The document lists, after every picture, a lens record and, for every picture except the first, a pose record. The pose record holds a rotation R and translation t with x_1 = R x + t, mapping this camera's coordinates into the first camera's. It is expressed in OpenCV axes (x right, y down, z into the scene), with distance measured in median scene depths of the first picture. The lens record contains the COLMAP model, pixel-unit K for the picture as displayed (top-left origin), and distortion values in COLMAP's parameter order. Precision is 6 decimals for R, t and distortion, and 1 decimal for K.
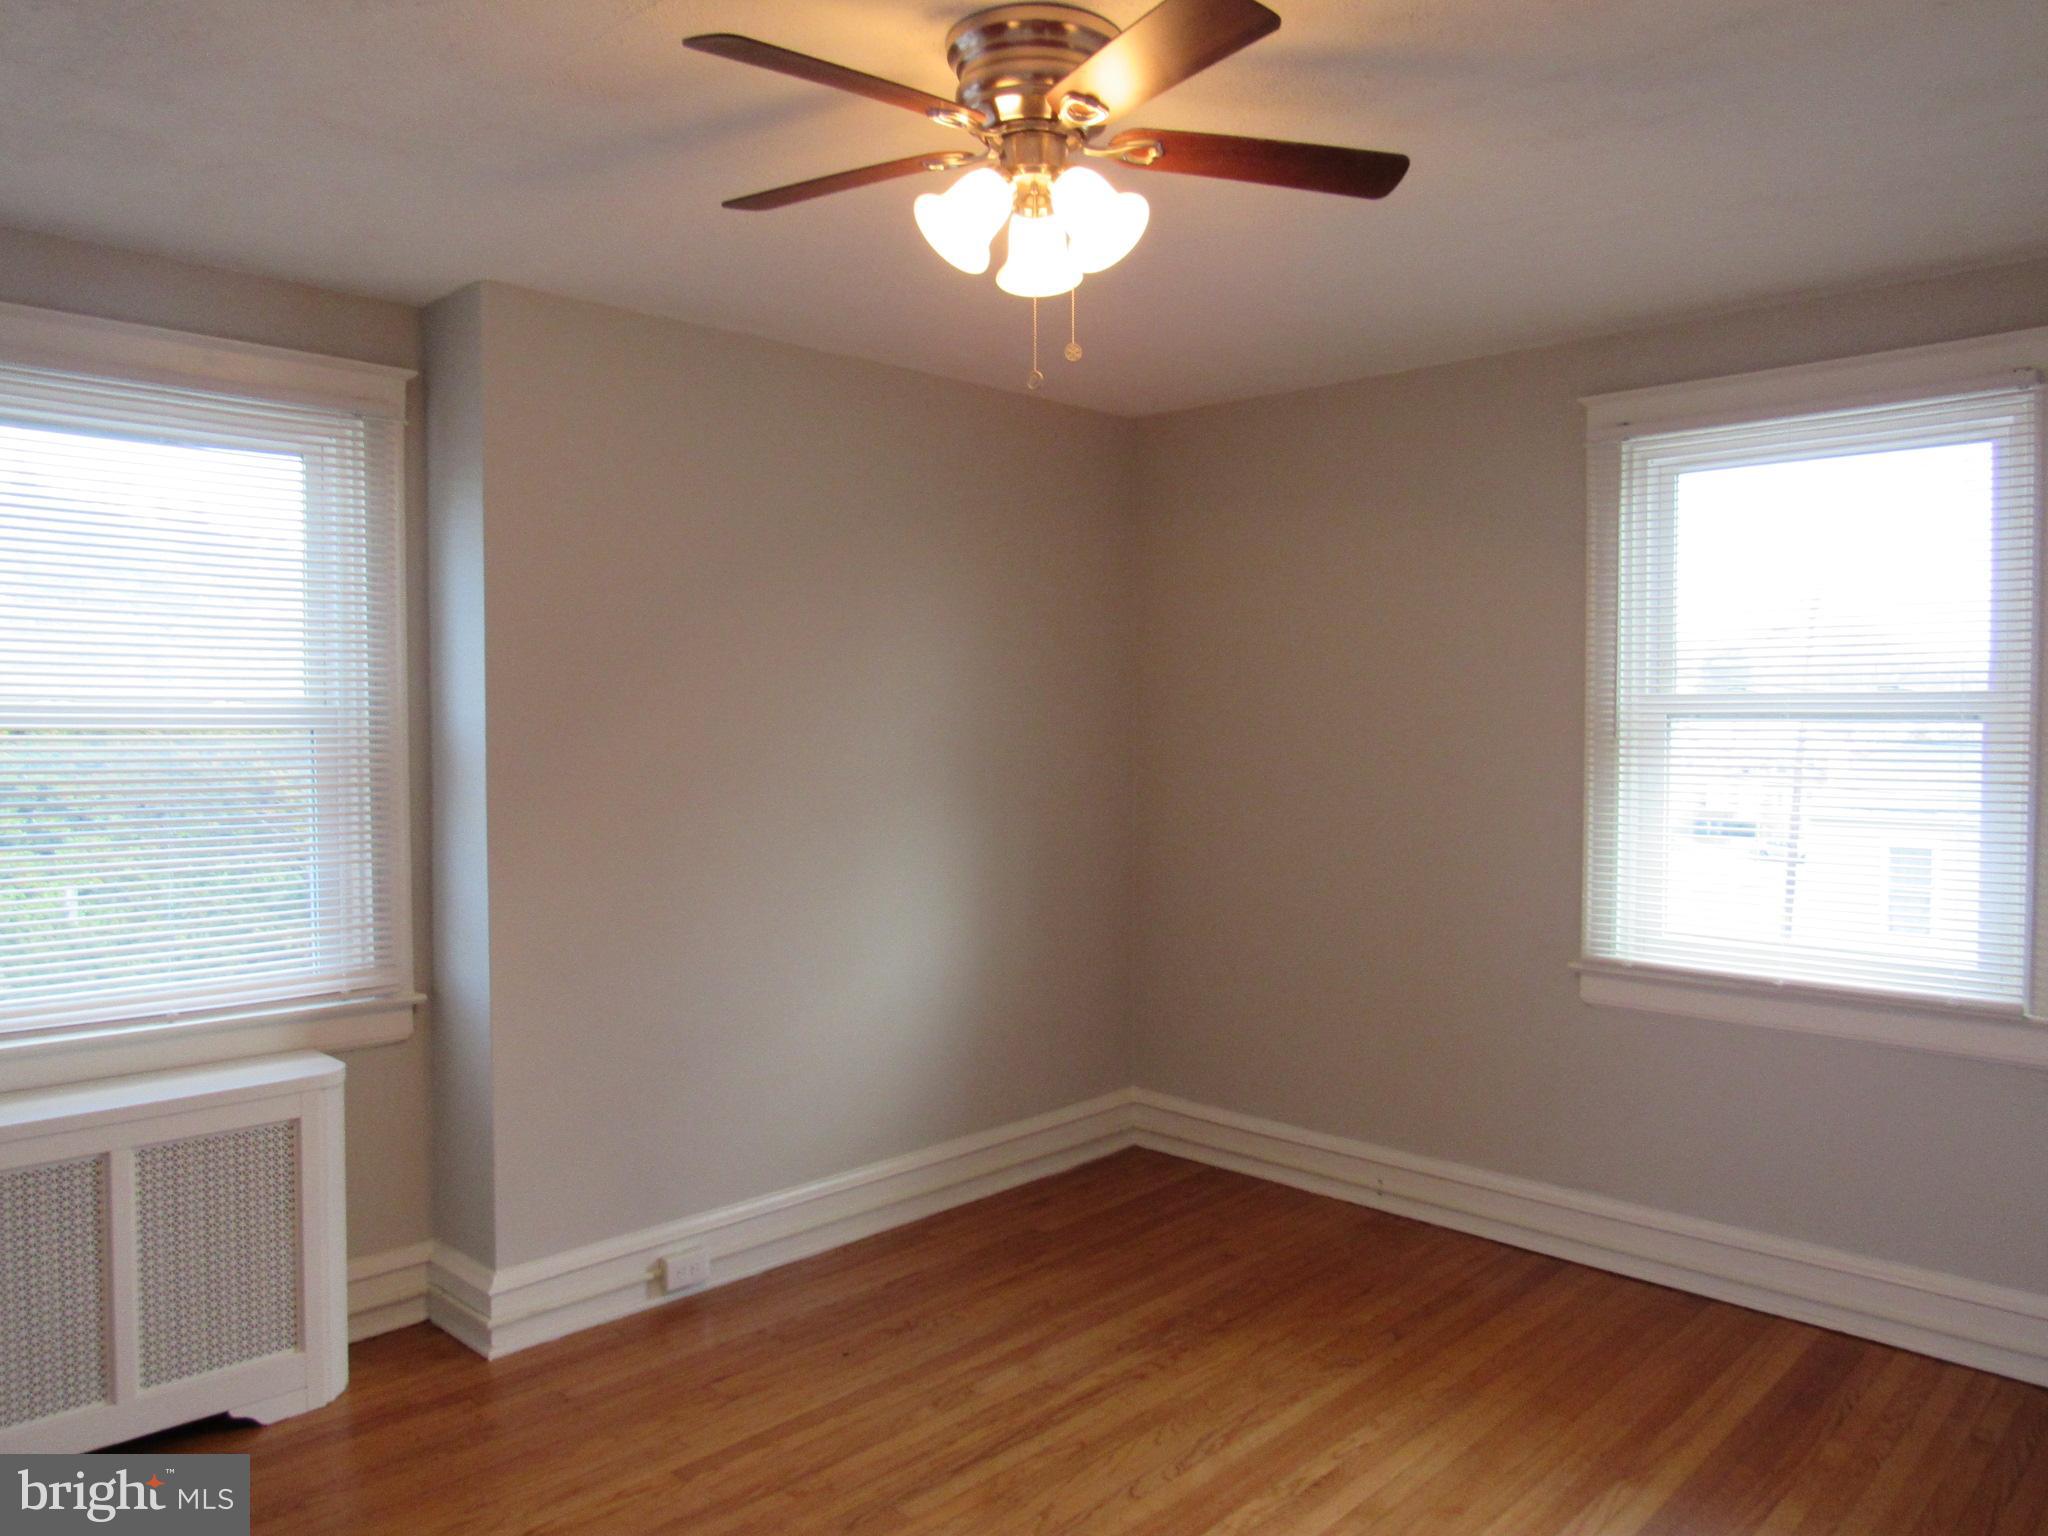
lens RADIAL K [[1459.5, 0, 1041.5], [0, 1459.5, 769.1], [0, 0, 1]] dist [-0.011613, 0.006669]
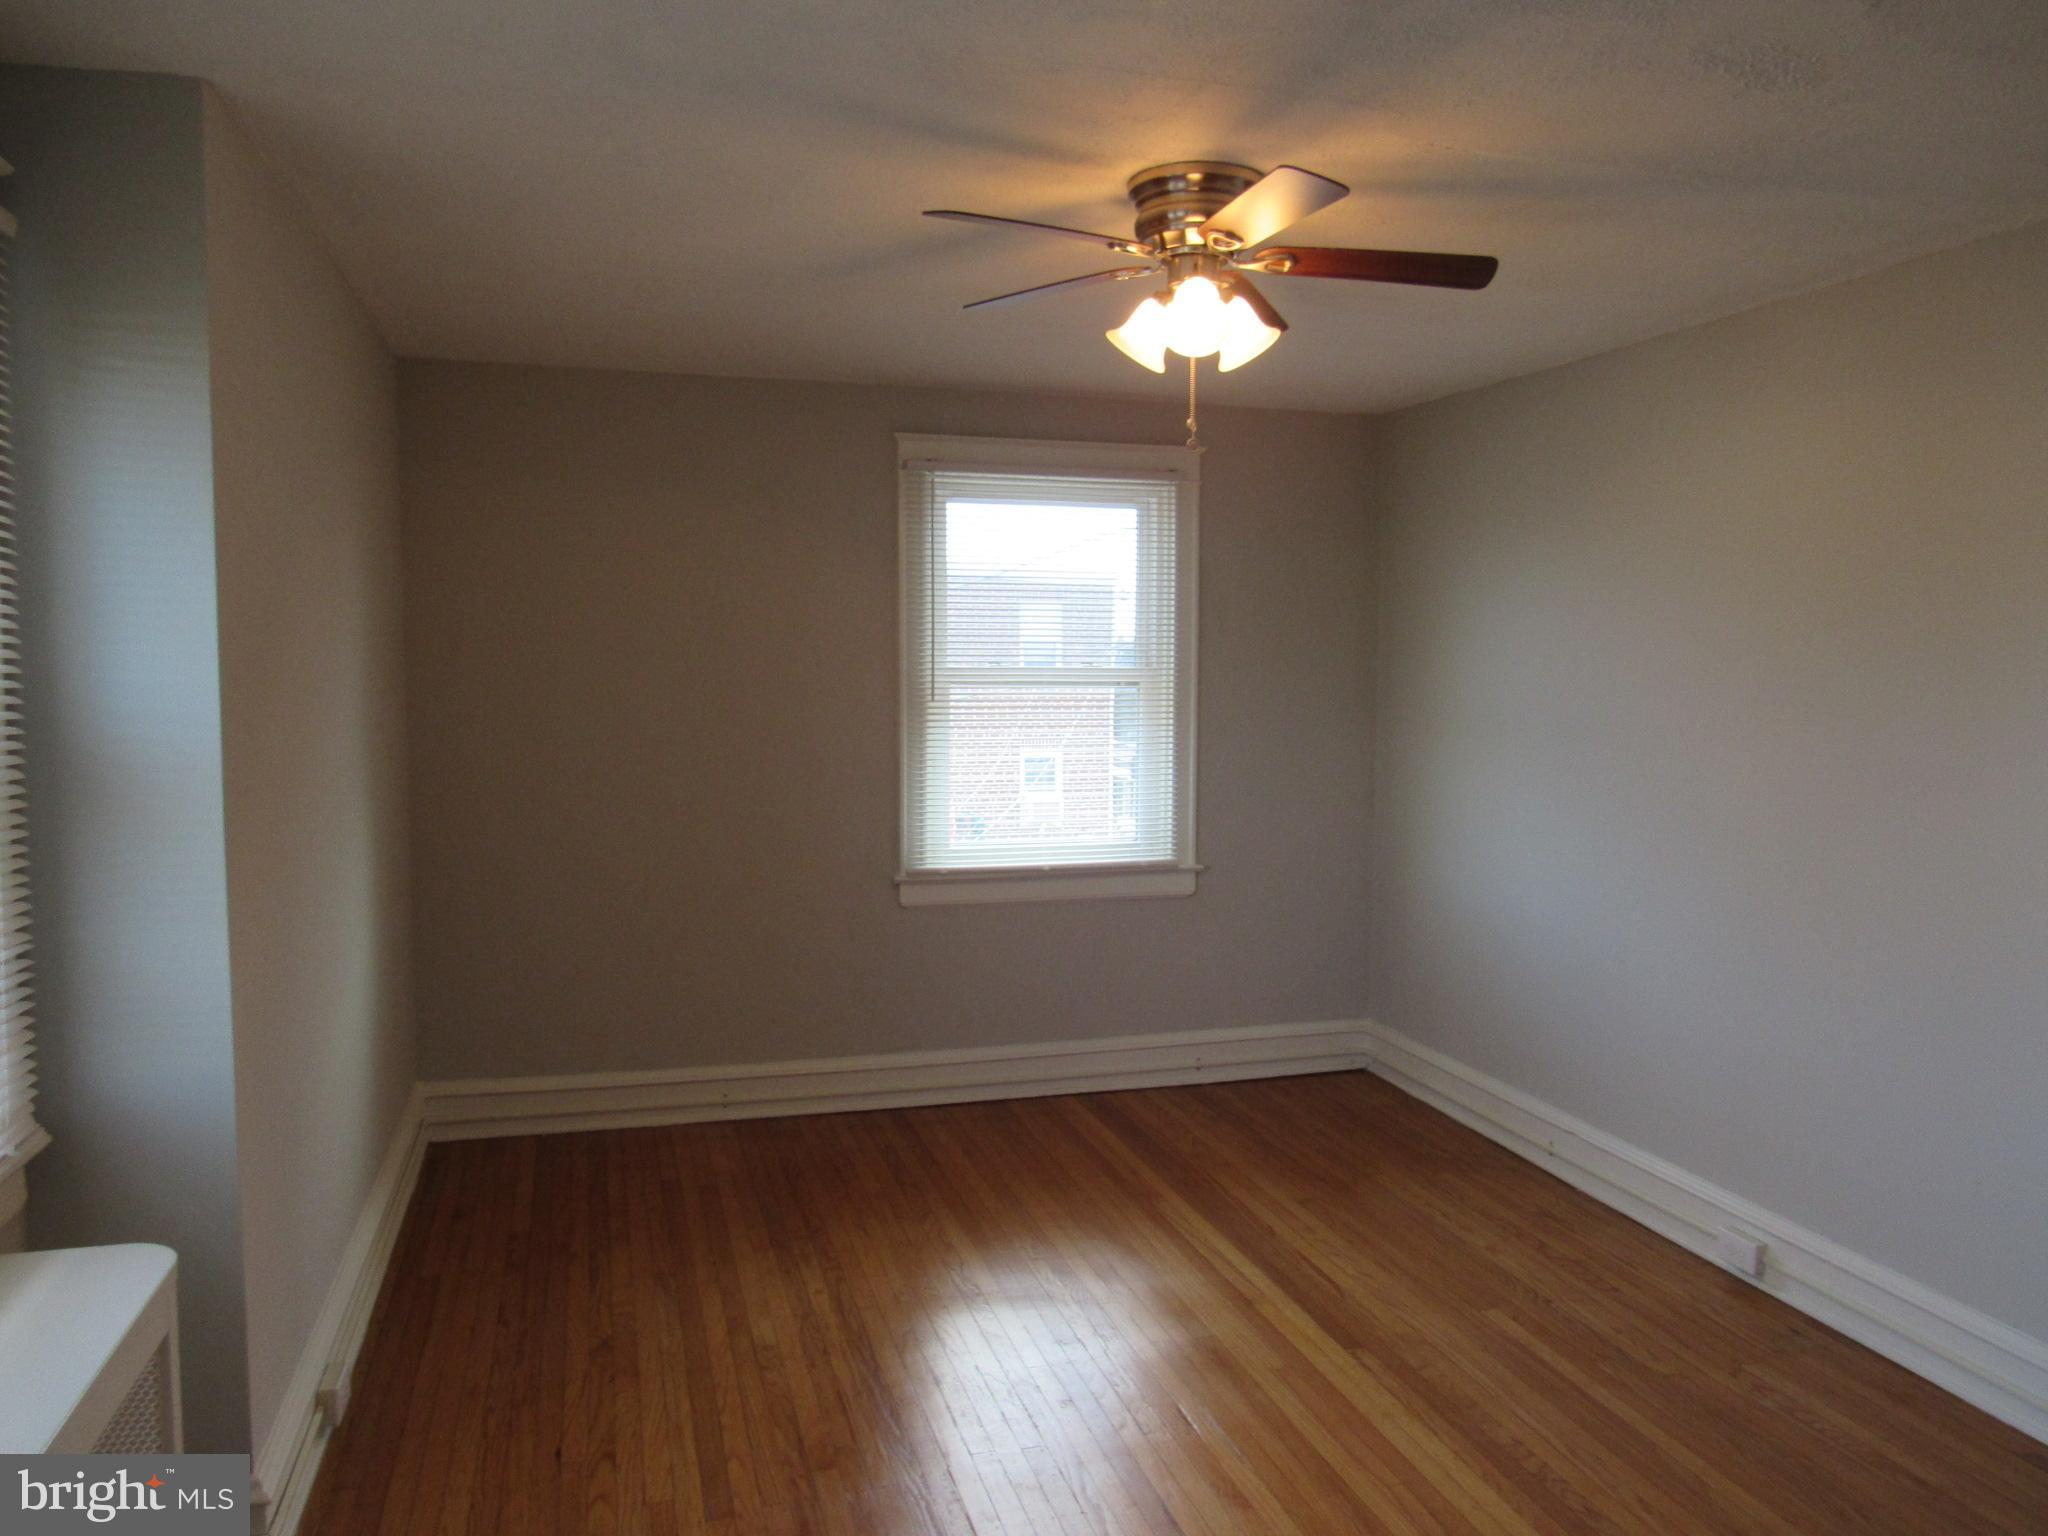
lens RADIAL K [[1440.6, 0, 1030.9], [0, 1440.6, 760.4], [0, 0, 1]] dist [-0.034056, 0.001653]
pose [[0.484799, -0.050256, 0.873180, -0.744252], [0.020335, 0.998726, 0.046192, -0.027302], [-0.874389, -0.004638, 0.485204, 0.315261]]
